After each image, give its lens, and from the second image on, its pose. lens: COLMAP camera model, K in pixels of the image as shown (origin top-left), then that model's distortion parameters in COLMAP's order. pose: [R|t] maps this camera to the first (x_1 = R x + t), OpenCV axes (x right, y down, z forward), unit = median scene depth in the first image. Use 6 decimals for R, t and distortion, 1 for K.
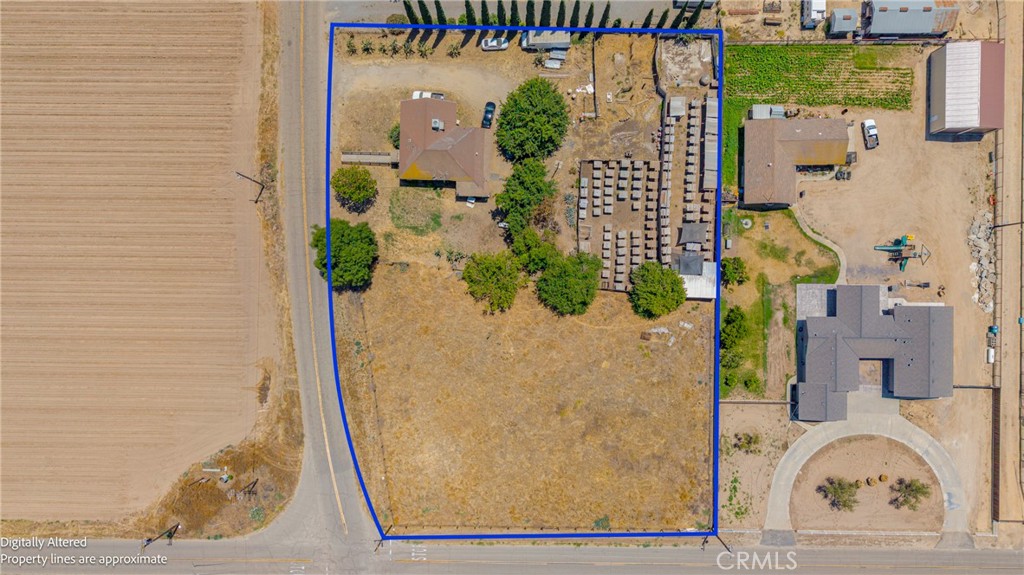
lens RADIAL K [[873.6, 0, 512.0], [0, 873.6, 287.5], [0, 0, 1]] dist [0.216212, -0.975978]
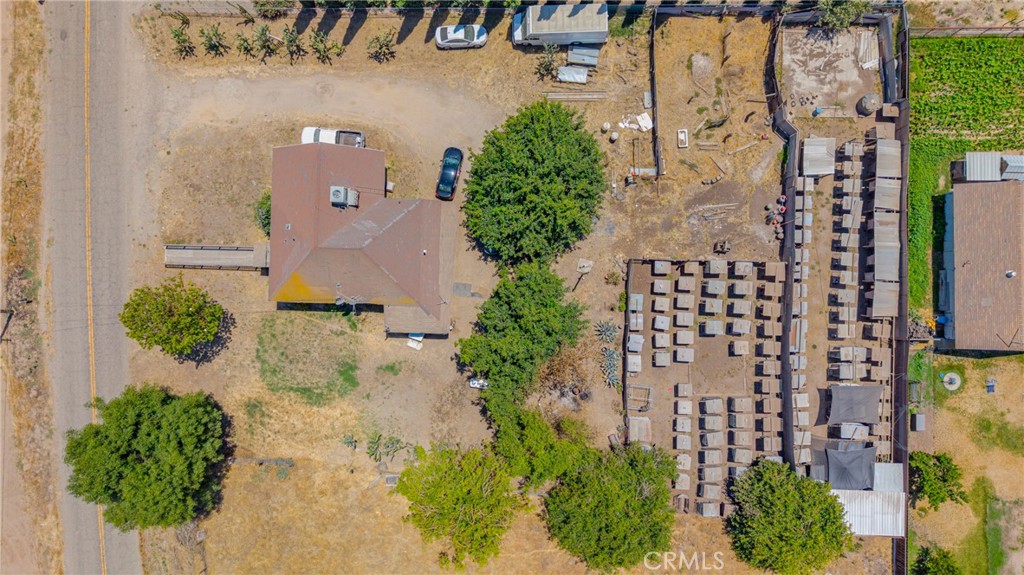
lens RADIAL K [[922.1, 0, 511.3], [0, 922.1, 288.7], [0, 0, 1]] dist [0.077336, -0.165452]
pose [[0.999939, -0.004507, 0.010050, 0.003915], [0.004680, 0.999840, -0.017237, -0.118197], [-0.009971, 0.017283, 0.999801, 0.458810]]
